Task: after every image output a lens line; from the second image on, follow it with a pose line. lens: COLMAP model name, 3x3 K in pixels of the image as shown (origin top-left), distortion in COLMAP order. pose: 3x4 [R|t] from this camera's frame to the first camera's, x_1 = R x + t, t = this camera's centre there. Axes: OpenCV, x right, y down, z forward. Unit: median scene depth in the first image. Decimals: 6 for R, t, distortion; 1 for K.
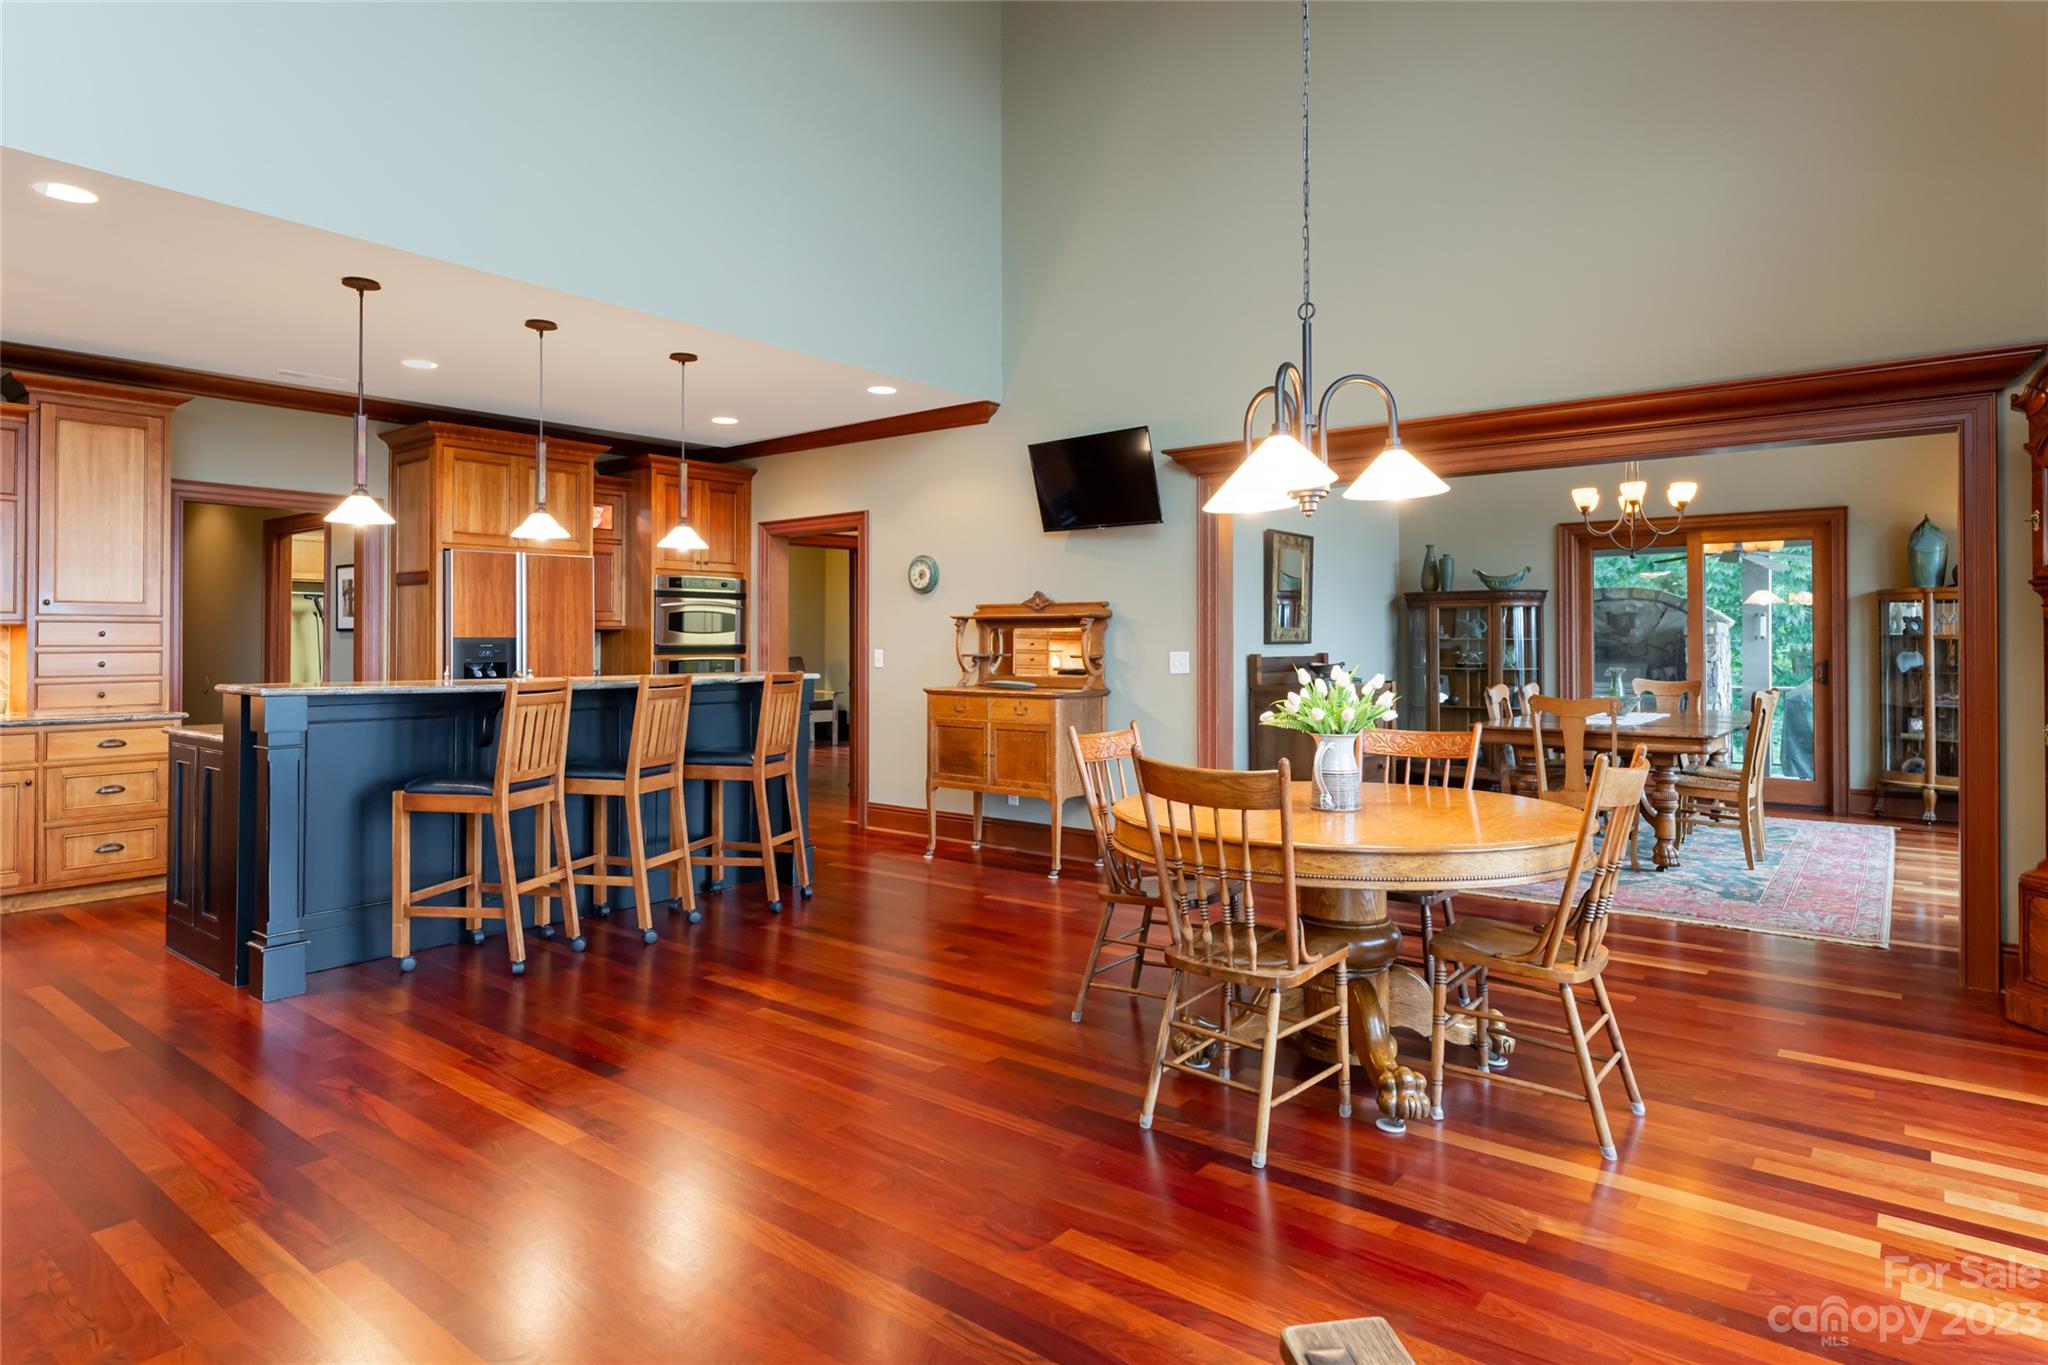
lens RADIAL K [[1126.9, 0, 1044.4], [0, 1126.9, 637.6], [0, 0, 1]] dist [-0.000263, -0.000010]
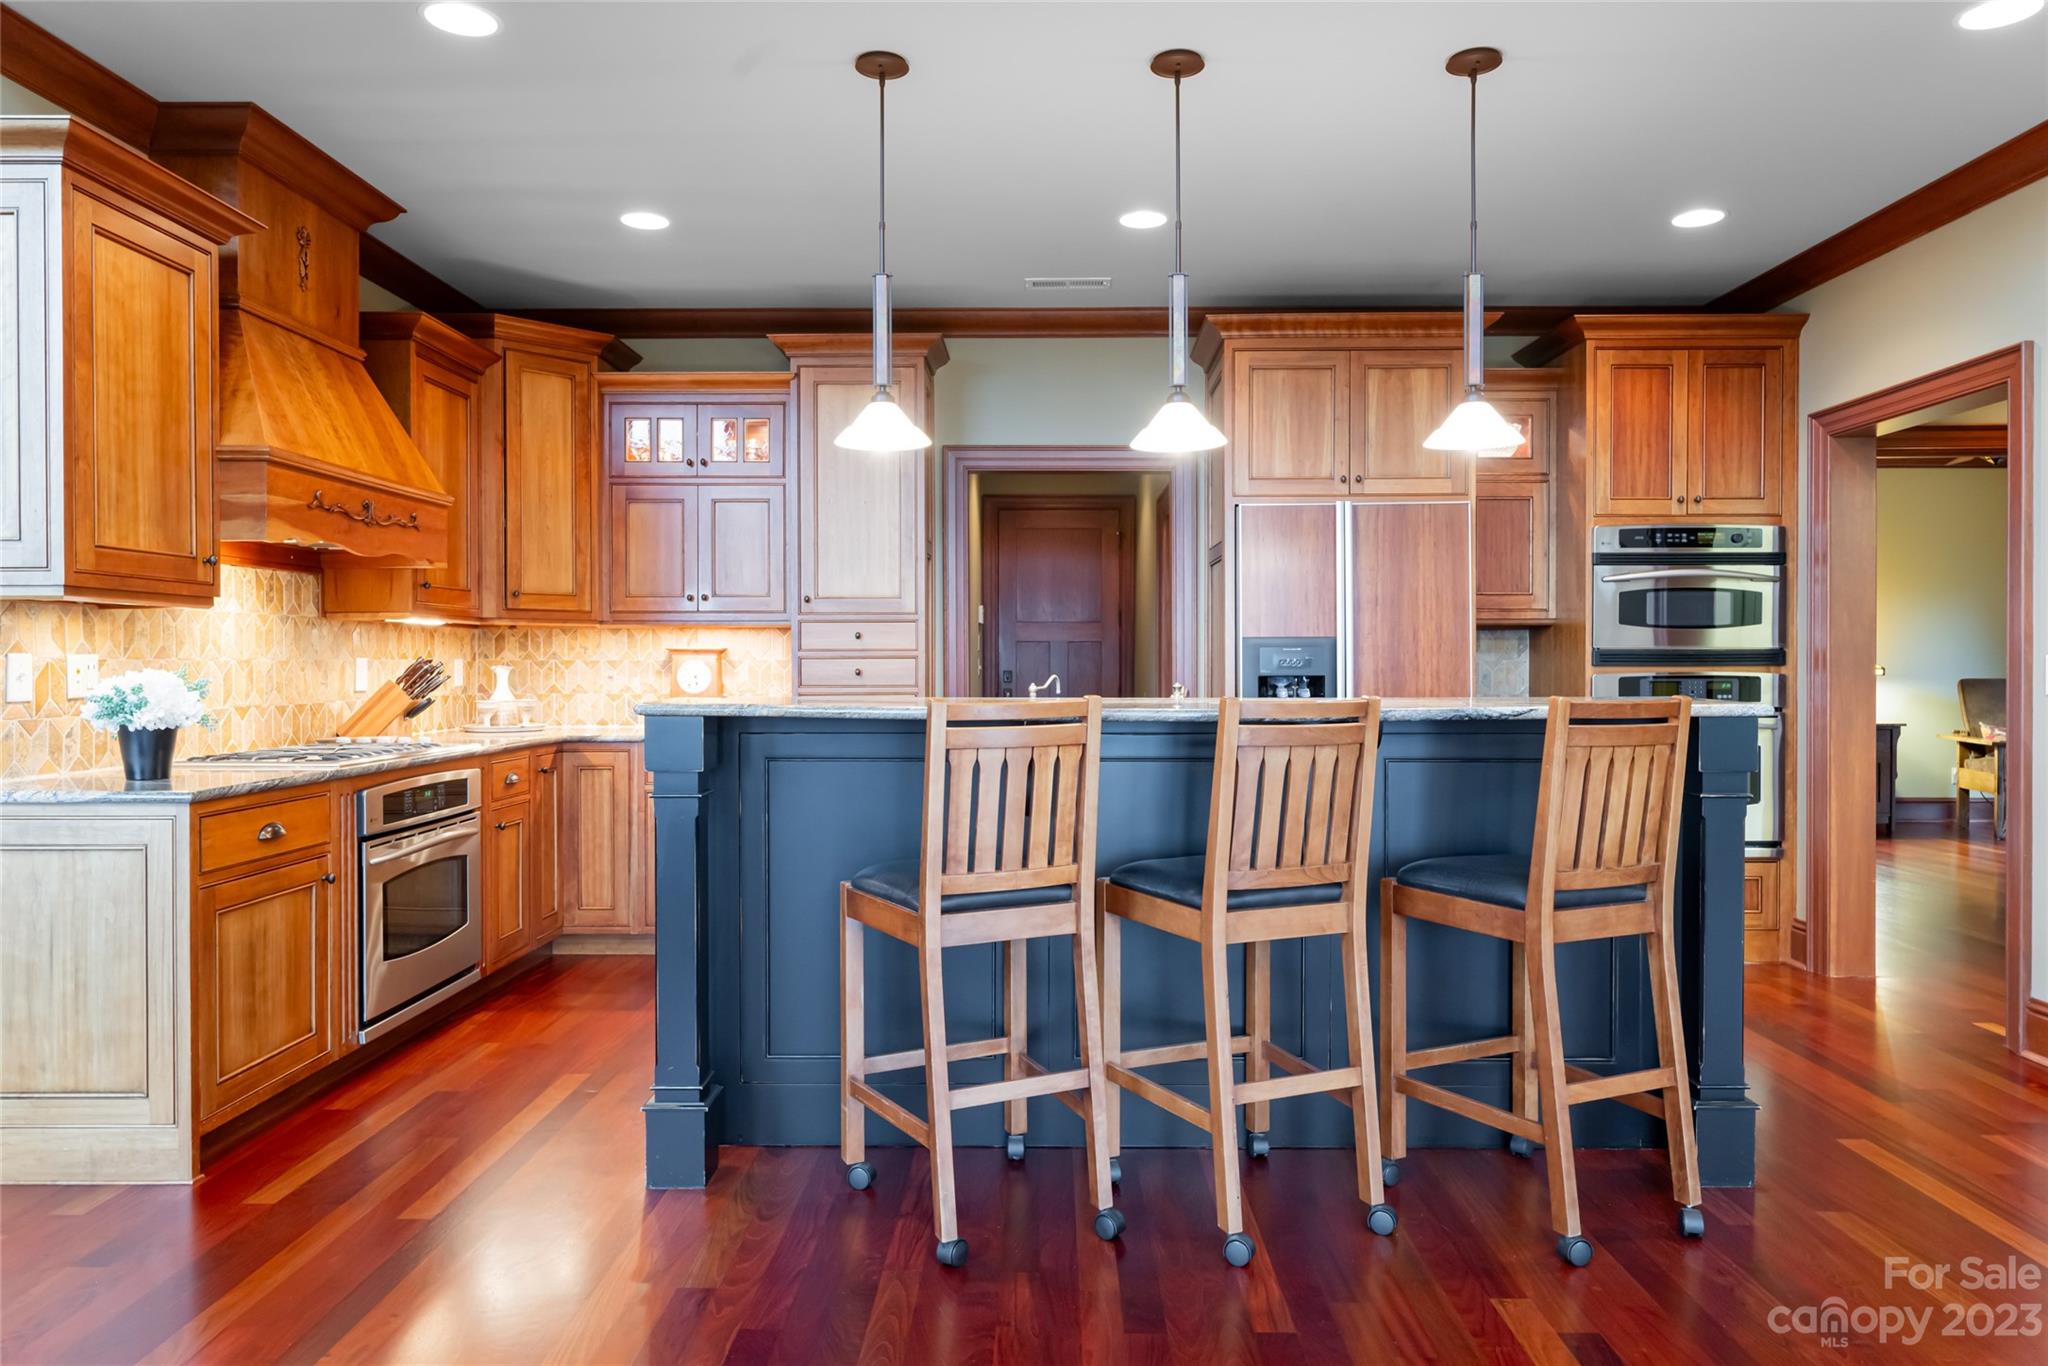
lens RADIAL K [[1354.2, 0, 1028.4], [0, 1354.2, 683.0], [0, 0, 1]] dist [0.023840, 0.001964]
pose [[0.616665, 0.012280, -0.787130, 0.027879], [0.004269, 0.999811, 0.018942, 0.010715], [0.787214, -0.015040, 0.616497, 0.388305]]
